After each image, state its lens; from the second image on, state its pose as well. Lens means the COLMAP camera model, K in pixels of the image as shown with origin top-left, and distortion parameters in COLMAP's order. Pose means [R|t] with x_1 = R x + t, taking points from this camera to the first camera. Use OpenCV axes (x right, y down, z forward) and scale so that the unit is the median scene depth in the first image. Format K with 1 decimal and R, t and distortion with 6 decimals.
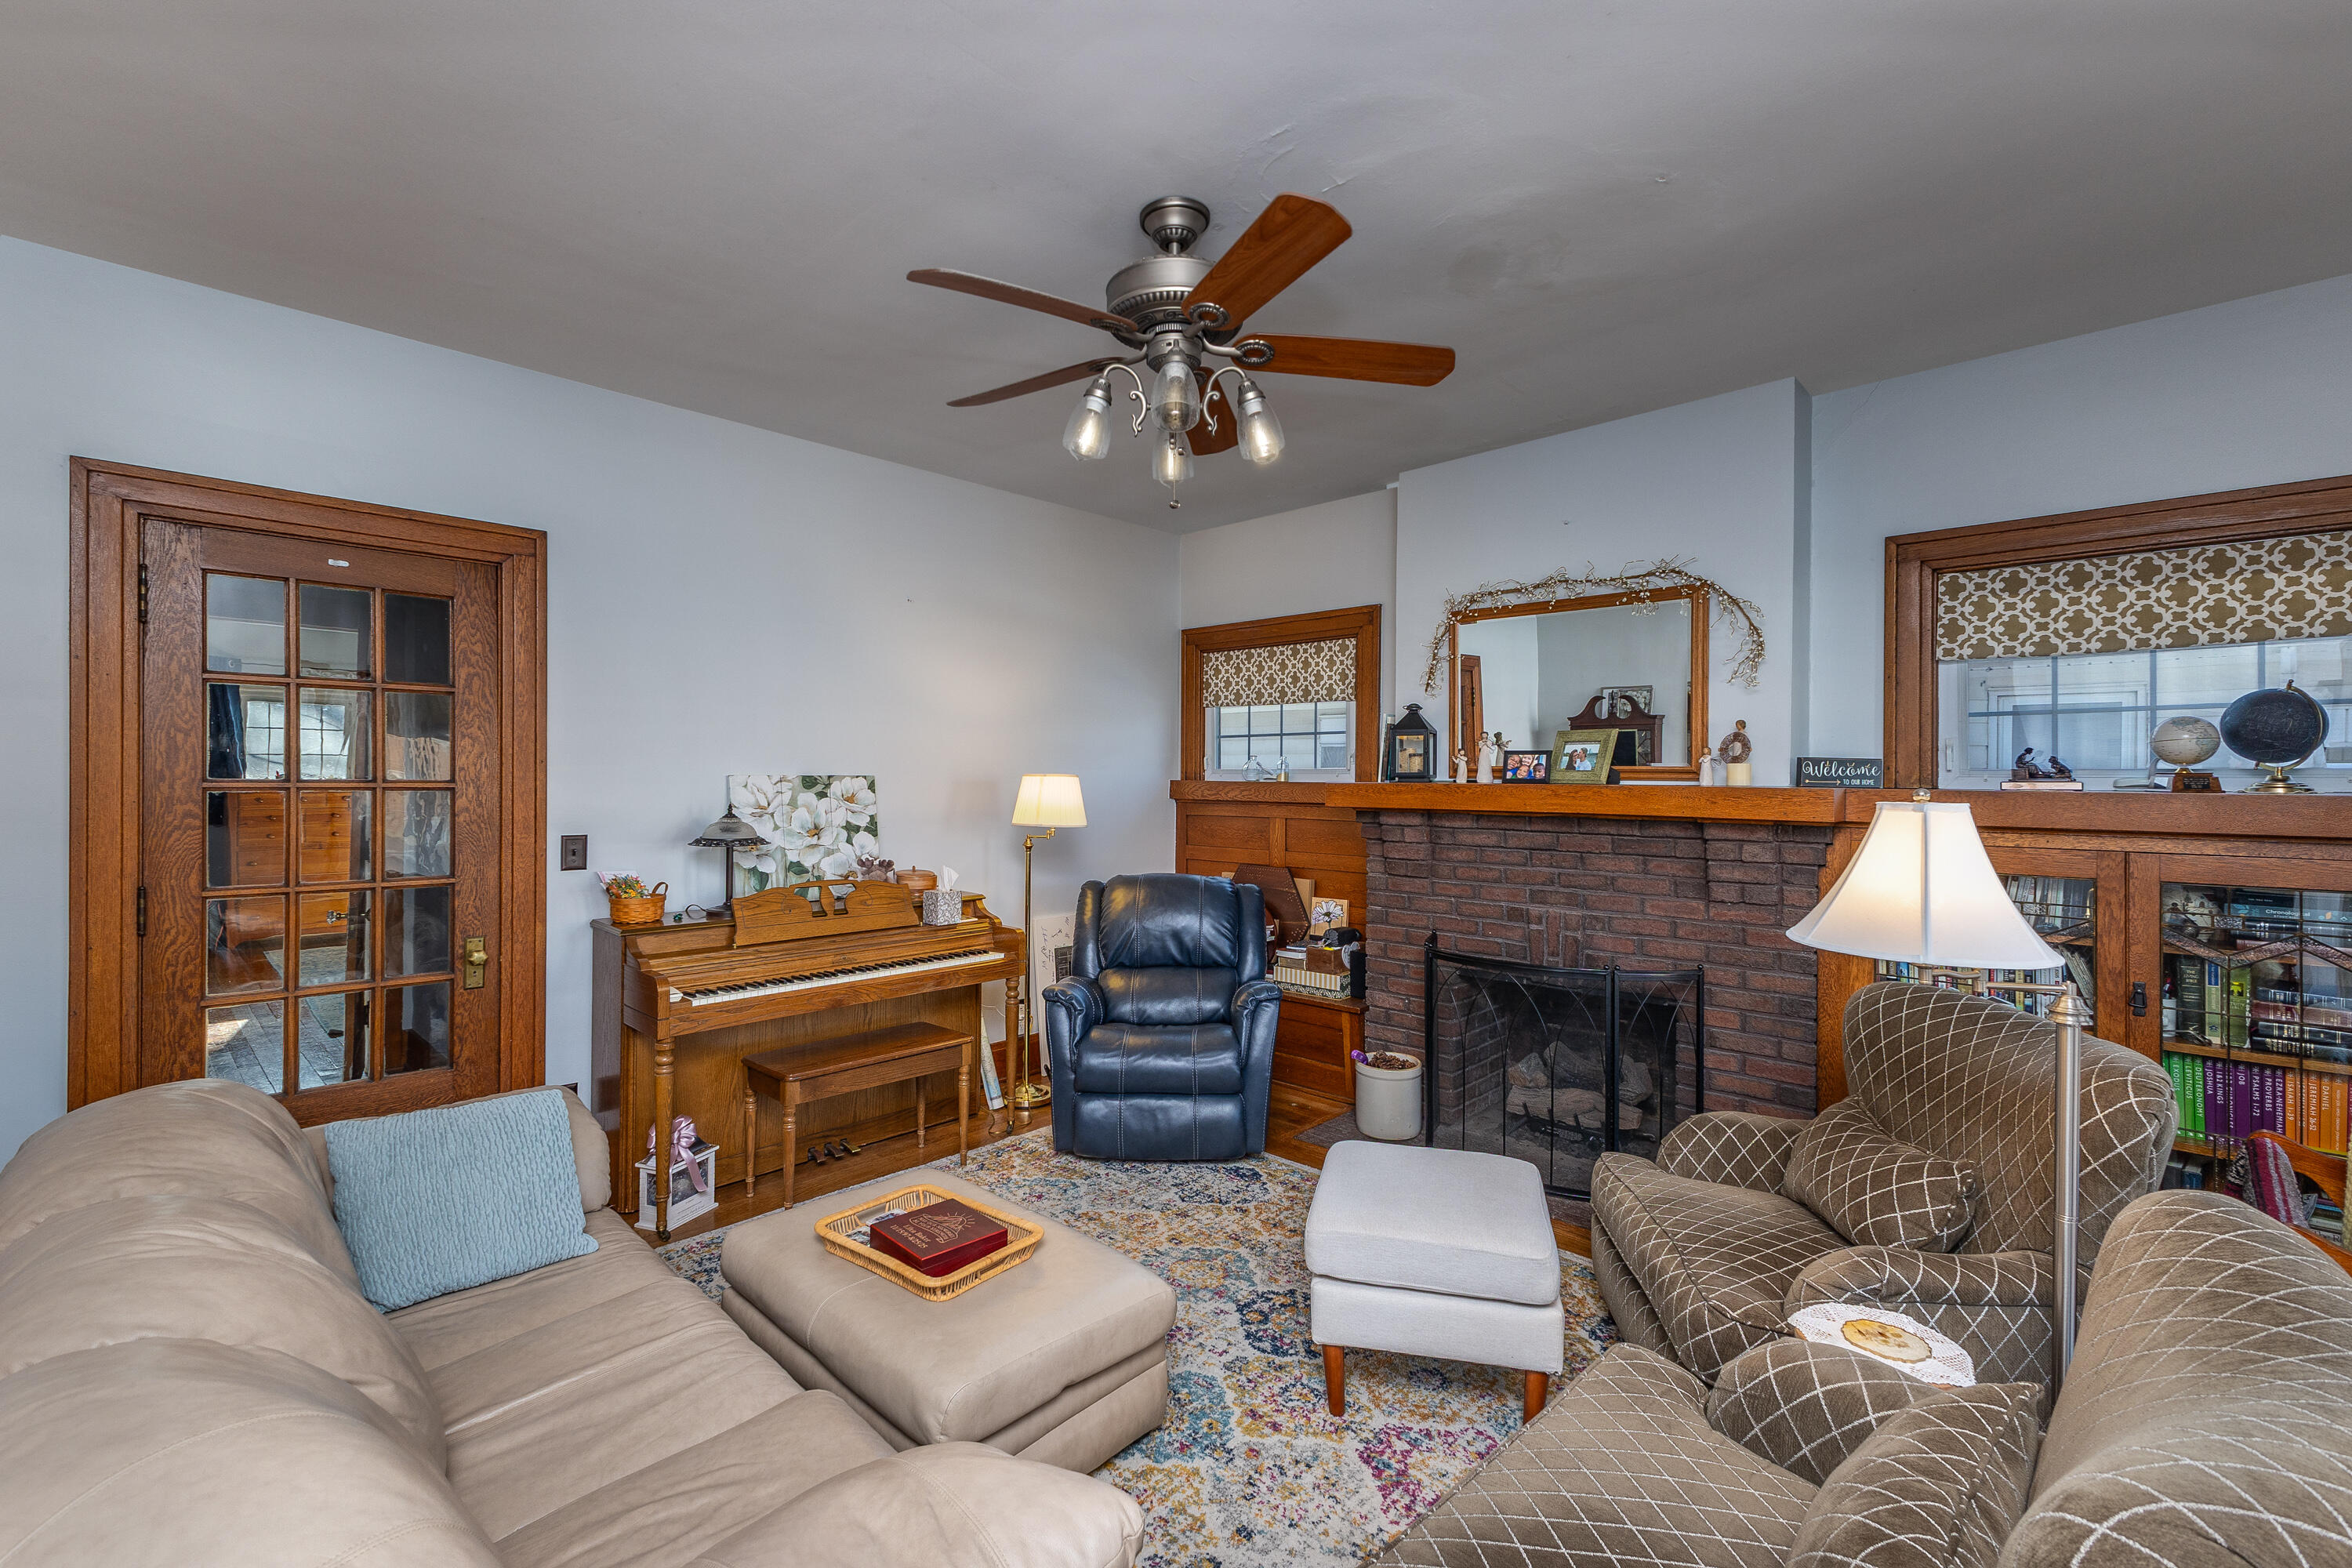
lens RADIAL K [[1020.5, 0, 1173.7], [0, 1020.5, 786.2], [0, 0, 1]] dist [0.002723, 0.000411]
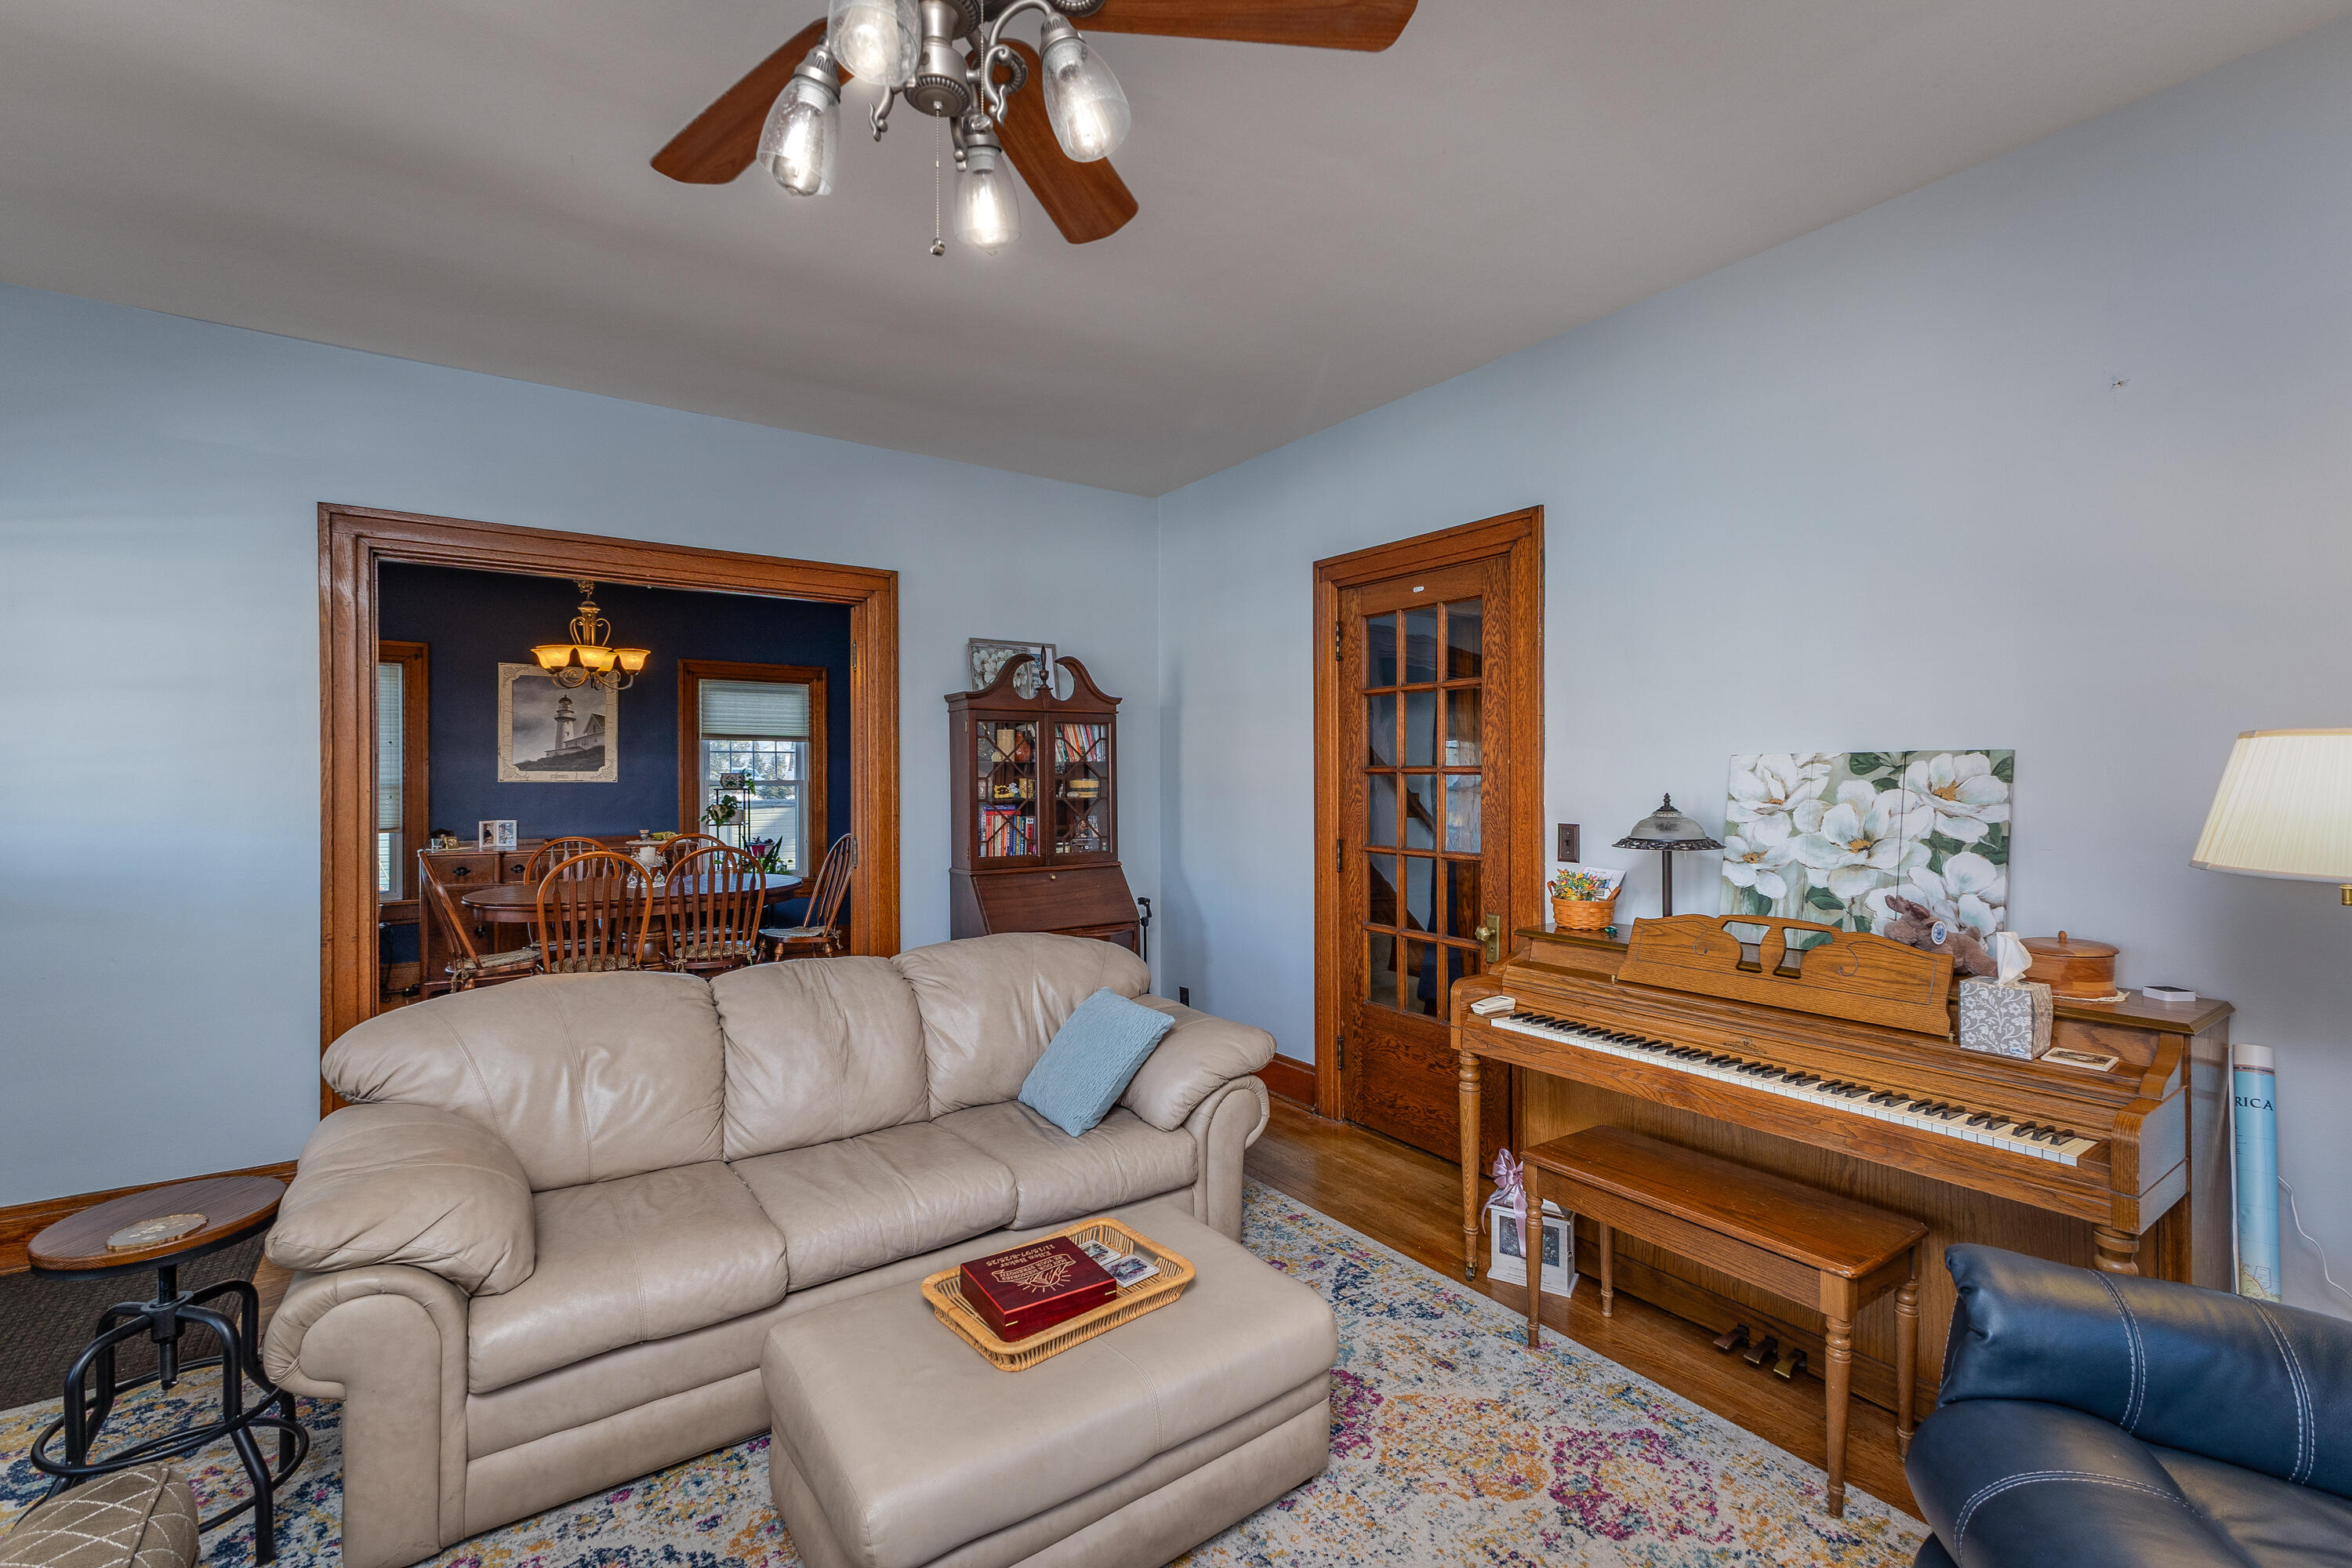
lens RADIAL K [[1020.5, 0, 1187.5], [0, 1020.5, 778.3], [0, 0, 1]] dist [0.002723, 0.000411]
pose [[-0.182147, 0.000480, -0.983271, 0.332061], [-0.004432, 0.999989, 0.001310, 0.006267], [0.983261, 0.004596, -0.182143, 0.726345]]
